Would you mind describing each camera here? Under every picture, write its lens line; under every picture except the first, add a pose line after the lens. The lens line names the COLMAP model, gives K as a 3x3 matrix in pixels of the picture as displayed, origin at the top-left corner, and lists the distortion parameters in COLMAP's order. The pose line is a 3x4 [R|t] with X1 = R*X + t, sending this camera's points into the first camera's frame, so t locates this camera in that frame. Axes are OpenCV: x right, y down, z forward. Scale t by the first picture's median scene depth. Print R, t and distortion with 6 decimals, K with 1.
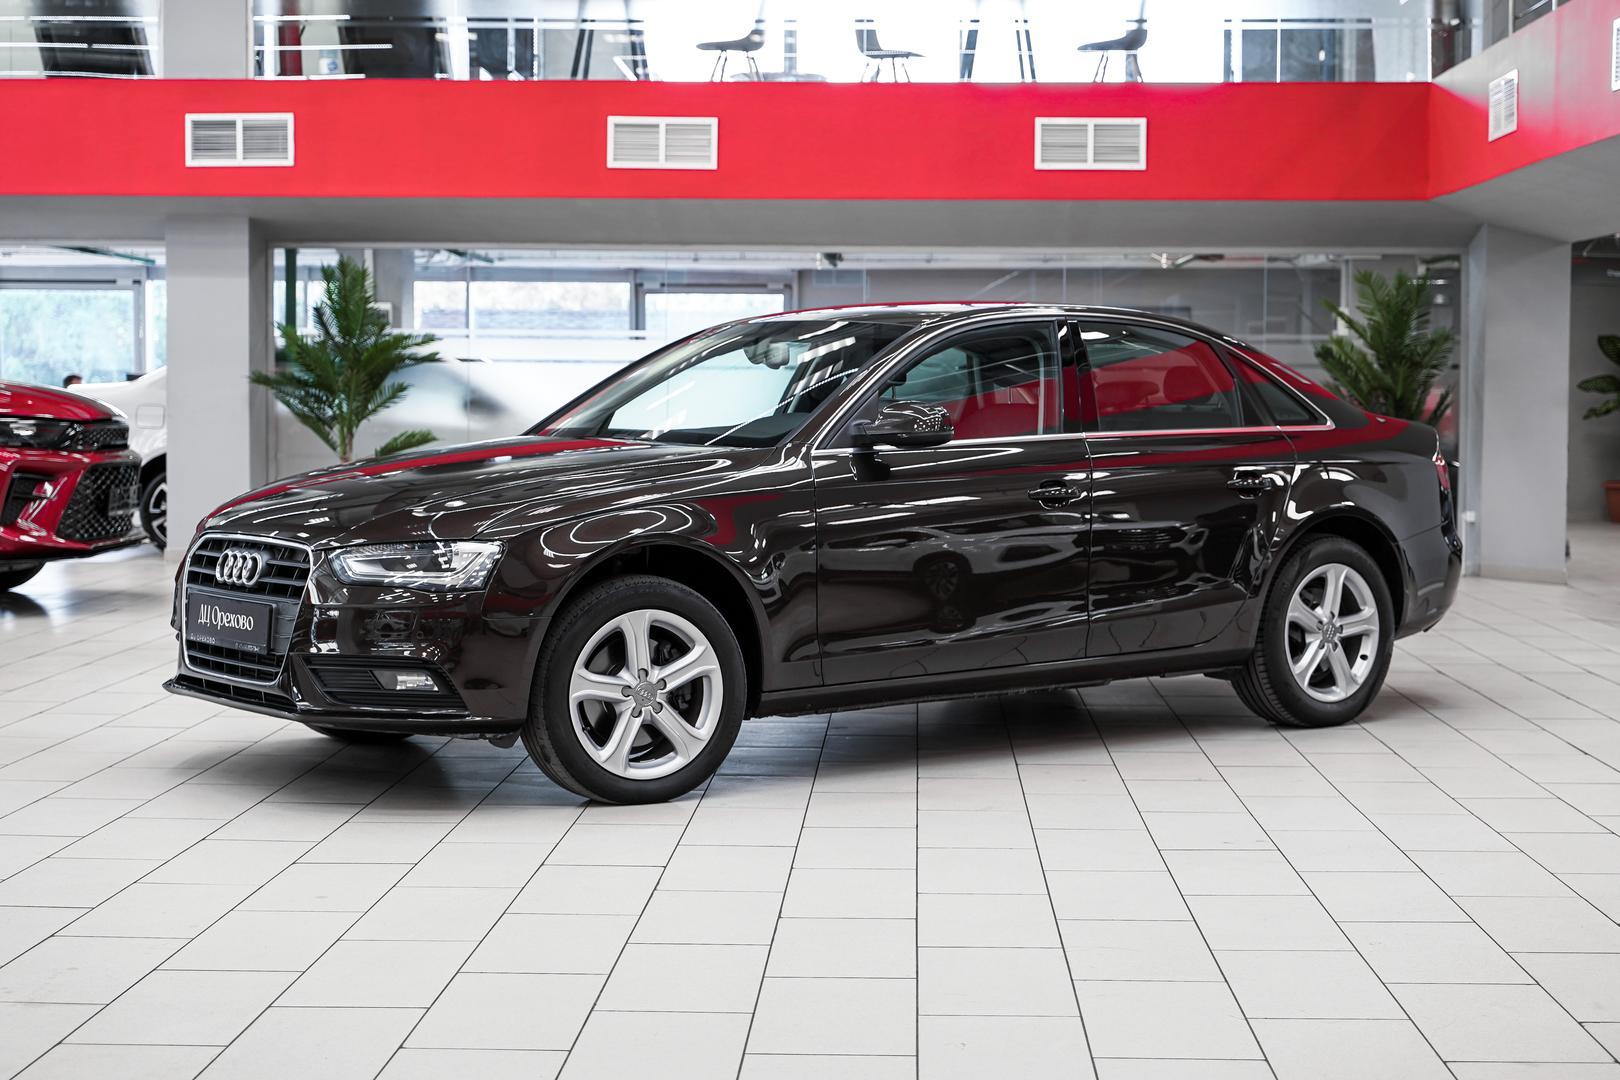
lens RADIAL K [[2496.3, 0, 813.4], [0, 2496.3, 535.1], [0, 0, 1]] dist [-0.038499, 0.000000]
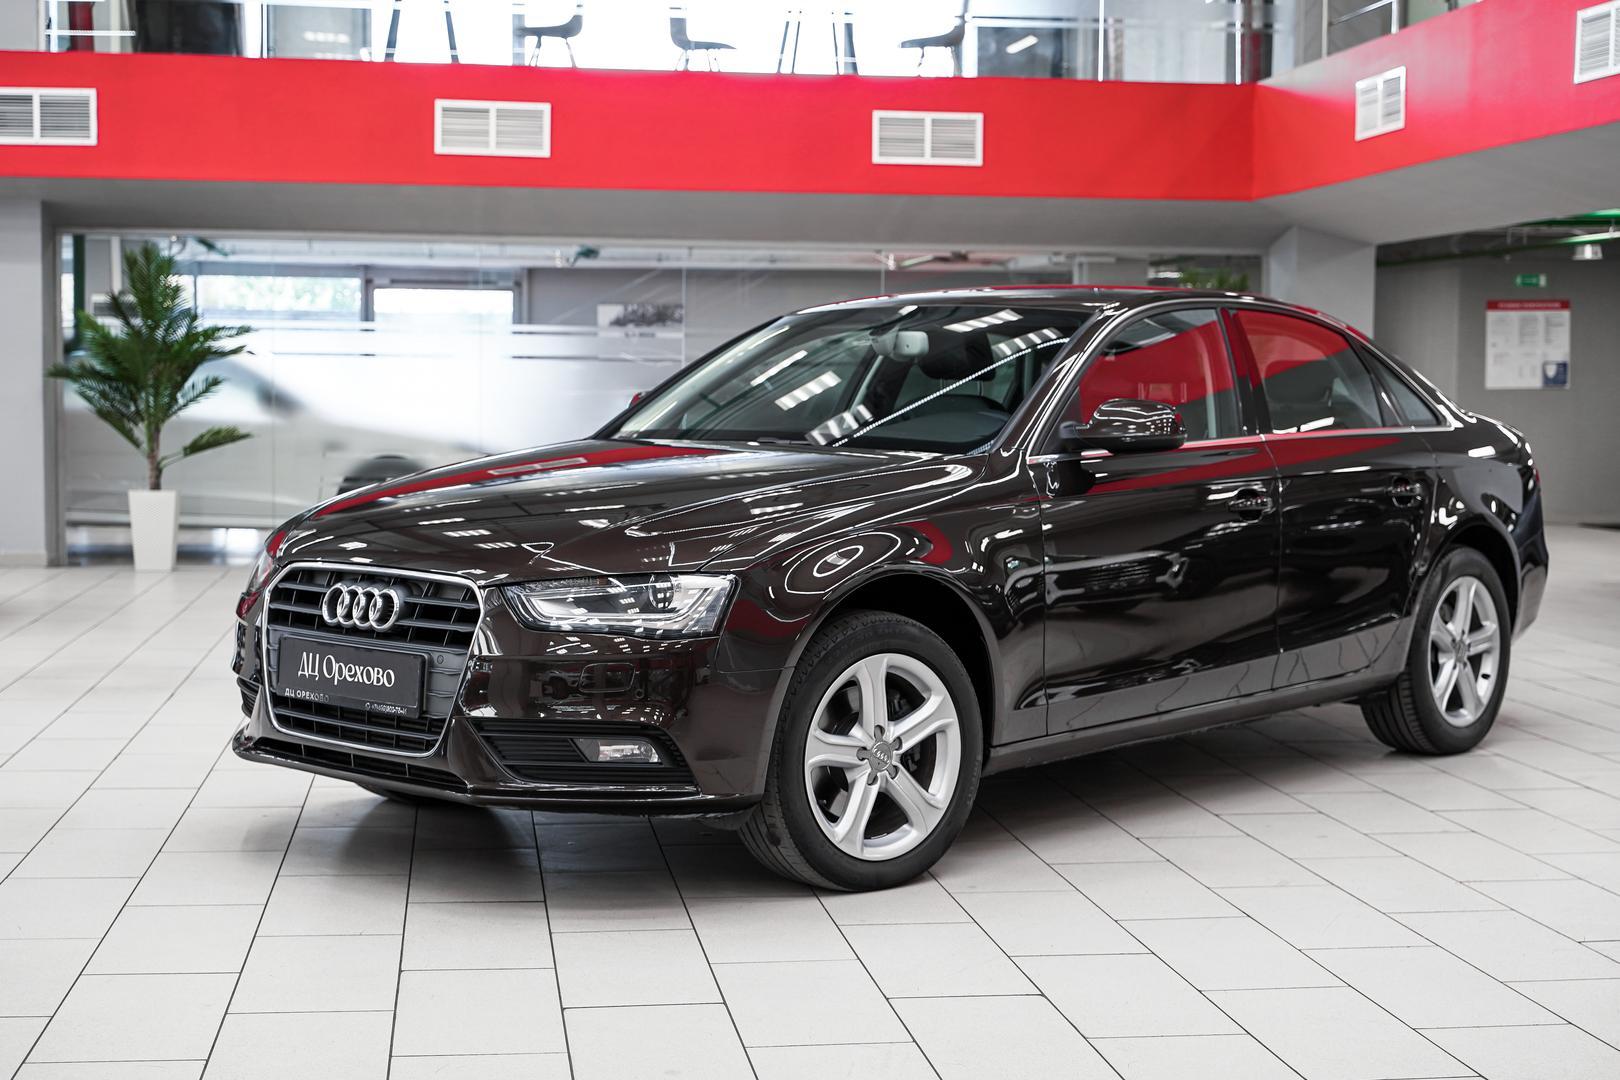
lens RADIAL K [[2318.9, 0, 818.2], [0, 2318.9, 528.9], [0, 0, 1]] dist [-0.037054, 0.000000]
pose [[0.986604, -0.006950, 0.162988, -0.101992], [0.006445, 0.999973, 0.003629, -0.006639], [-0.163009, -0.002530, 0.986621, 0.121750]]
